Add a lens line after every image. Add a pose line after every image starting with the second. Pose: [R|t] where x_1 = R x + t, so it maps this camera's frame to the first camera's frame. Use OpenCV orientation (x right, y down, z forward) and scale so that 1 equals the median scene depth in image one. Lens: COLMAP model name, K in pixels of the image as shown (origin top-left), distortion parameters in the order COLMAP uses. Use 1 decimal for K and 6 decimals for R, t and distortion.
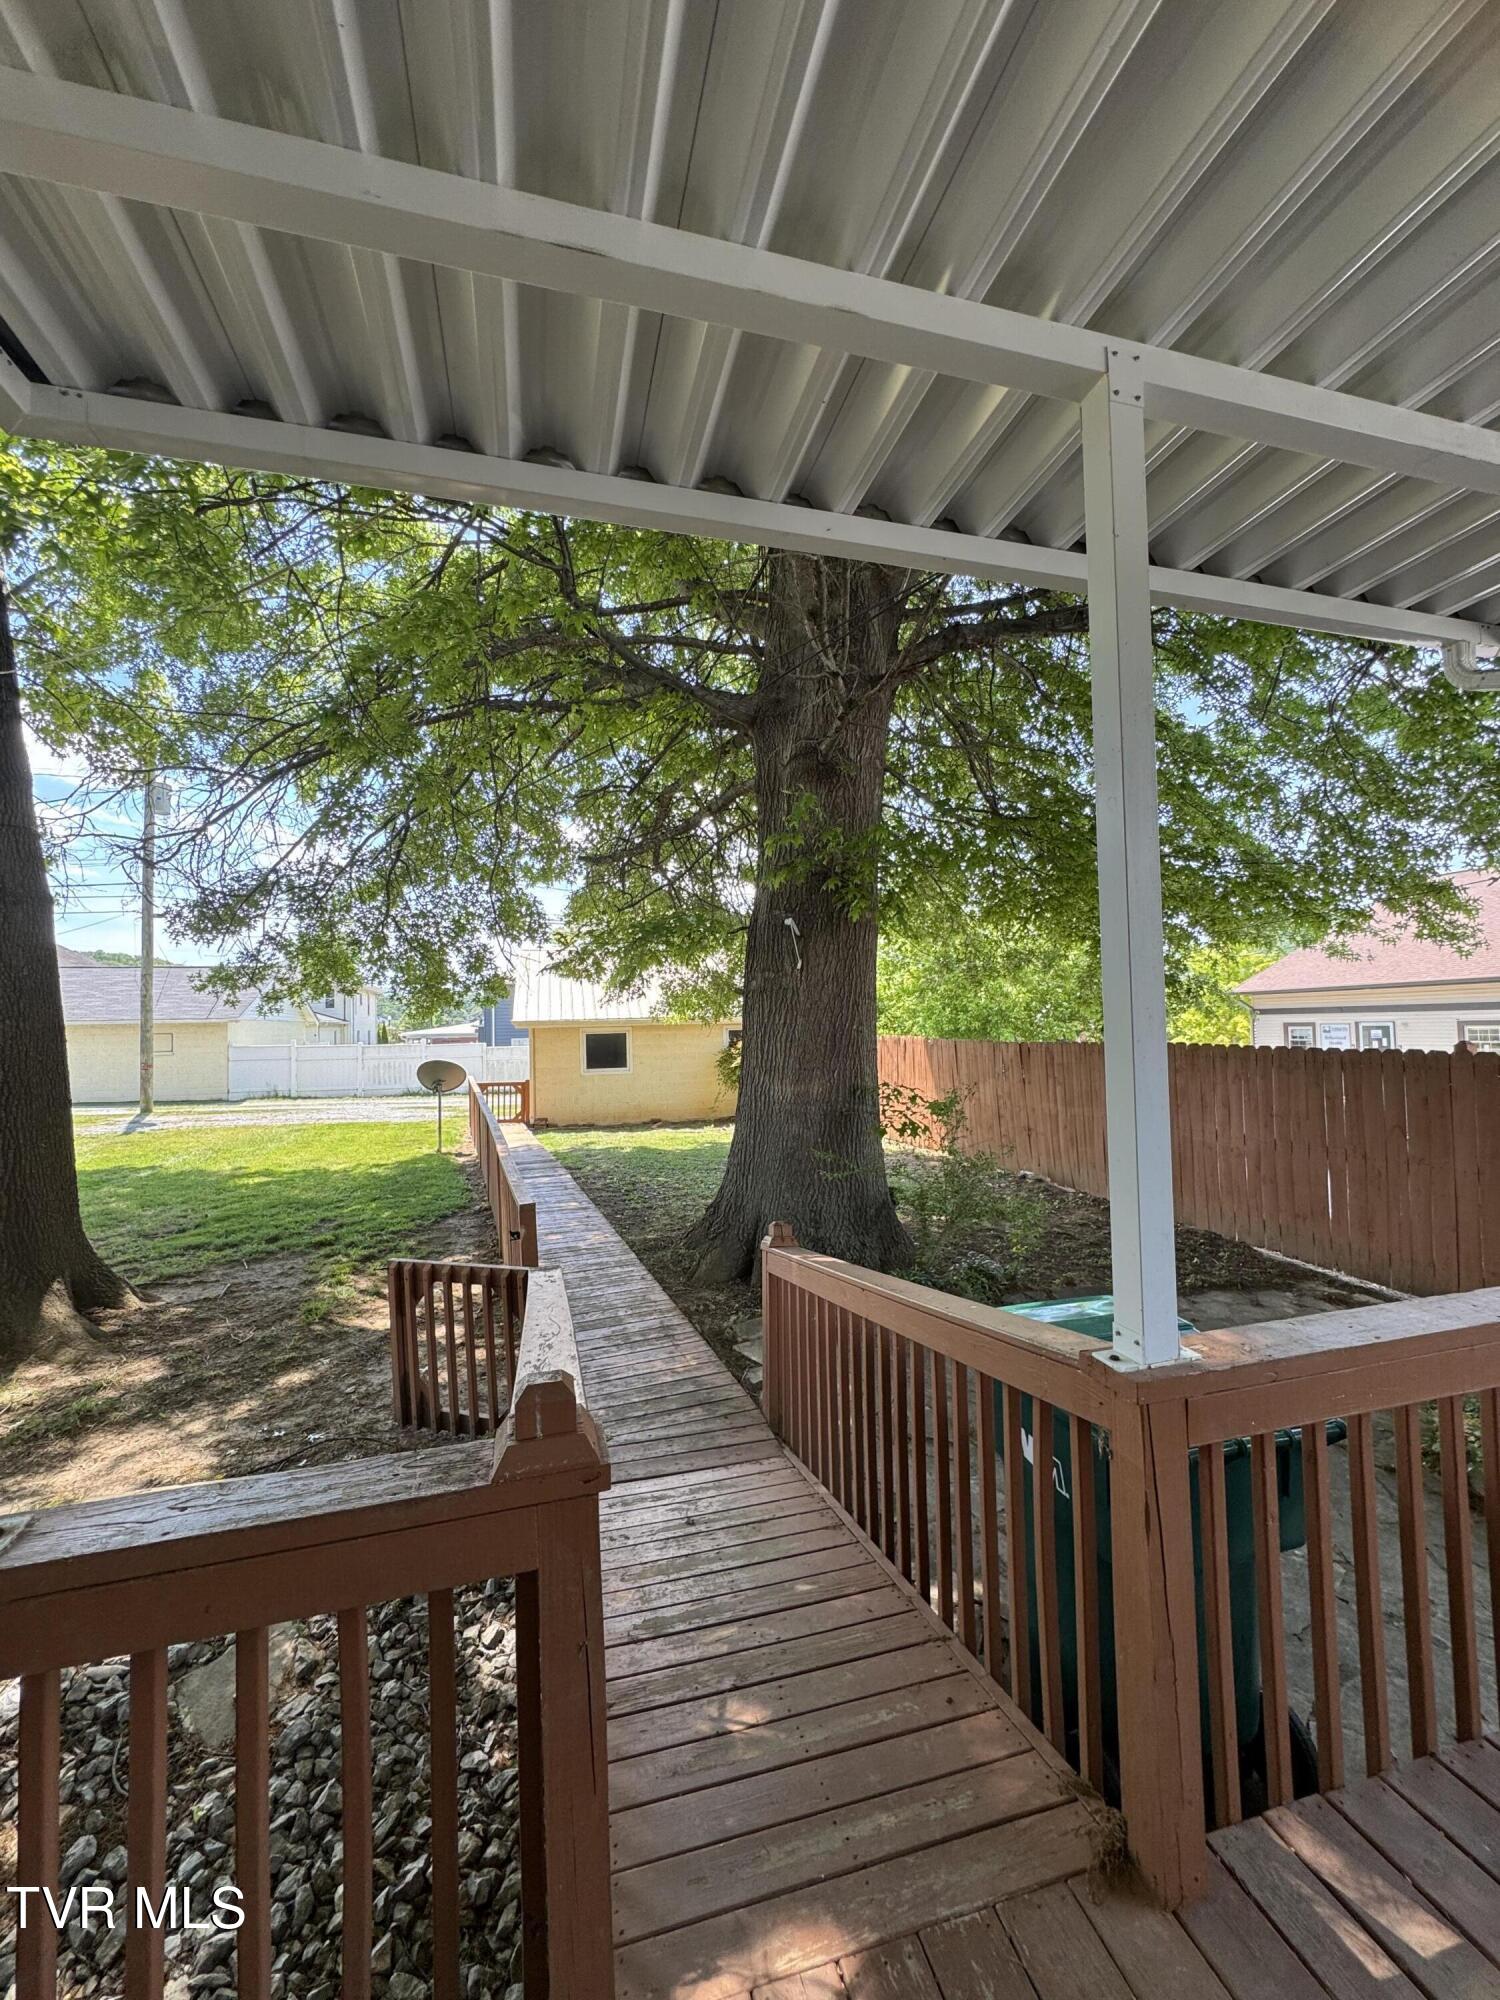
lens RADIAL K [[799.2, 0, 750.0], [0, 799.2, 1000.0], [0, 0, 1]] dist [-0.001230, -0.000012]
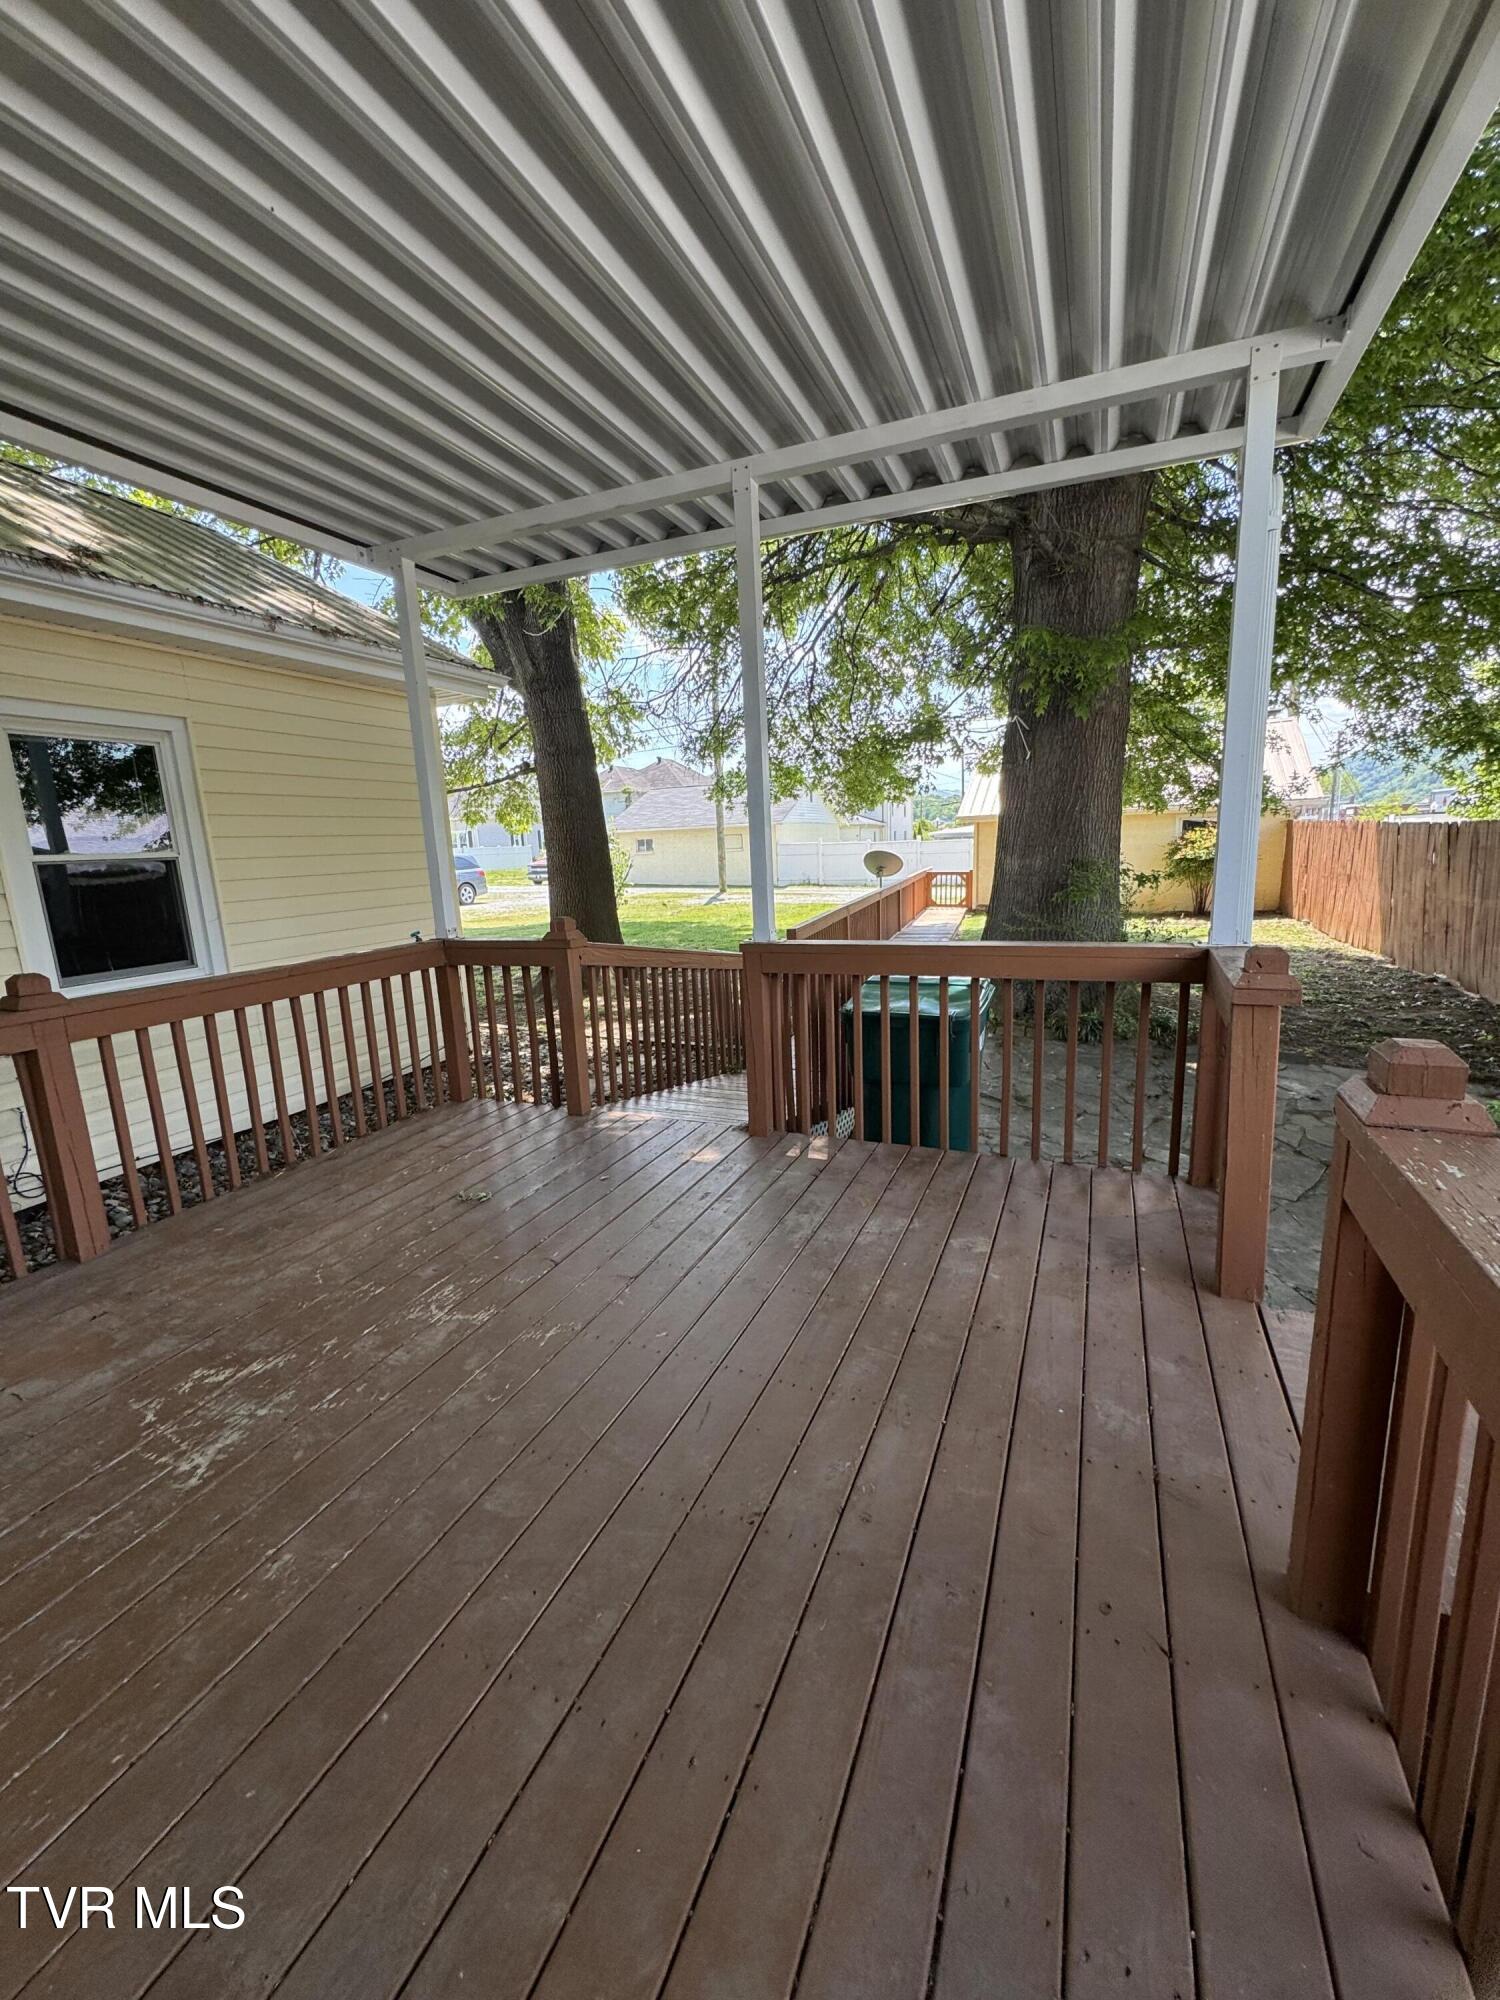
lens RADIAL K [[799.5, 0, 750.0], [0, 799.5, 1000.0], [0, 0, 1]] dist [-0.000369, -0.000021]
pose [[0.787955, 0.110186, -0.605794, 0.463157], [0.041358, 0.972165, 0.230618, 0.016000], [0.614343, -0.206771, 0.761465, -0.212411]]
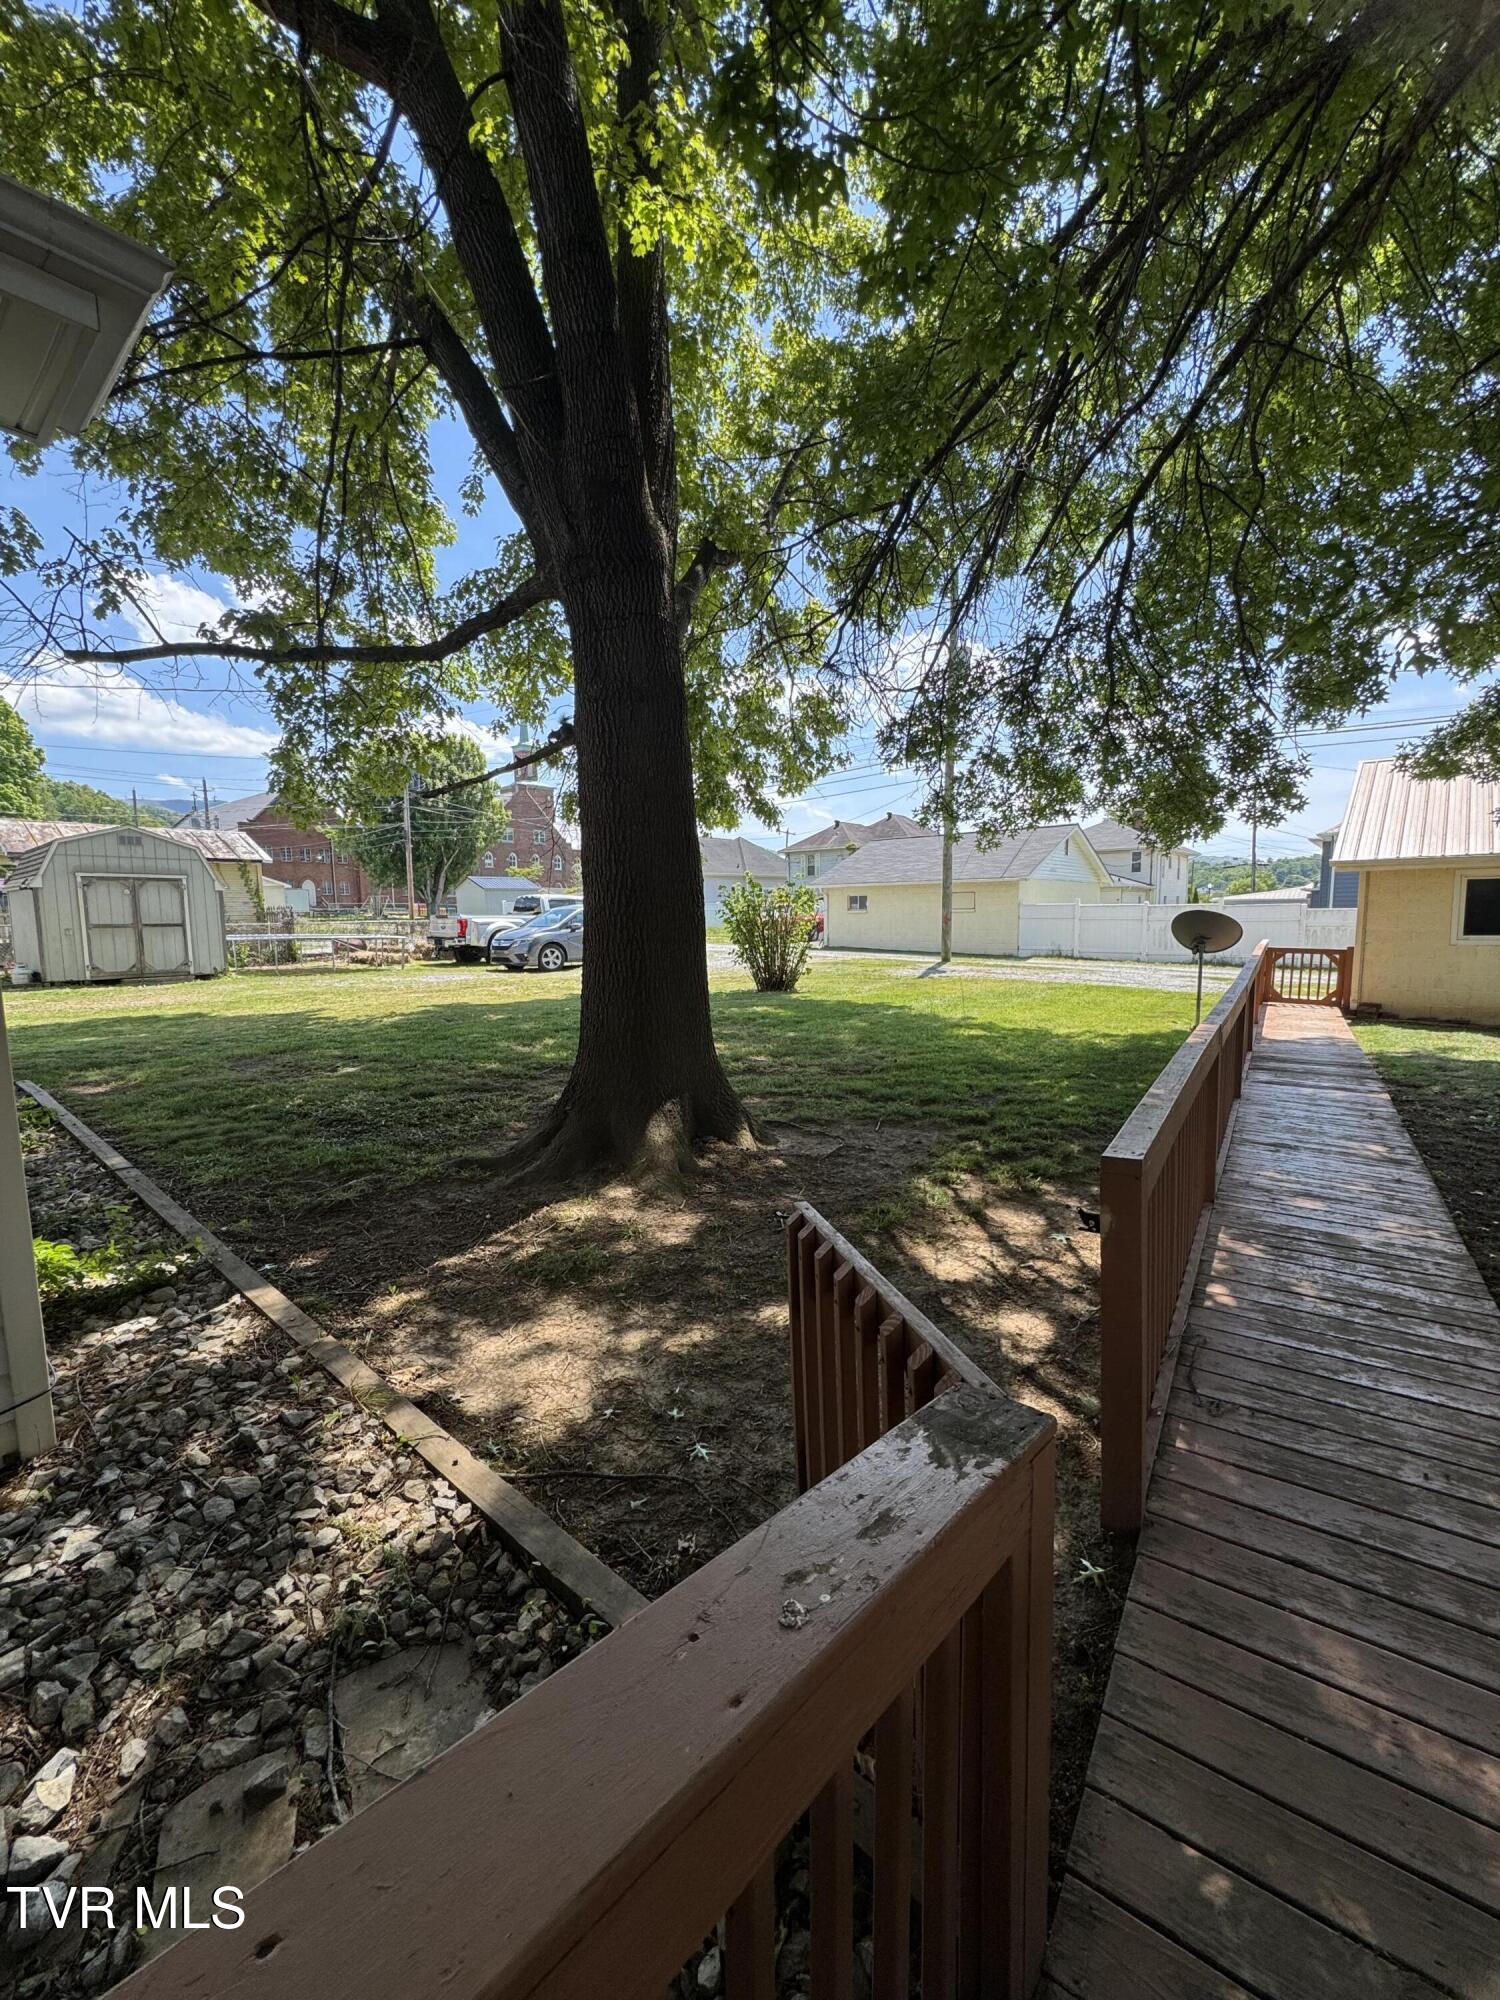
lens RADIAL K [[799.2, 0, 750.0], [0, 799.2, 1000.0], [0, 0, 1]] dist [-0.001230, -0.000012]
pose [[0.583592, 0.103349, -0.805444, -0.048948], [0.026540, 0.988911, 0.146120, 0.079118], [0.811613, -0.106651, 0.574377, 0.446563]]
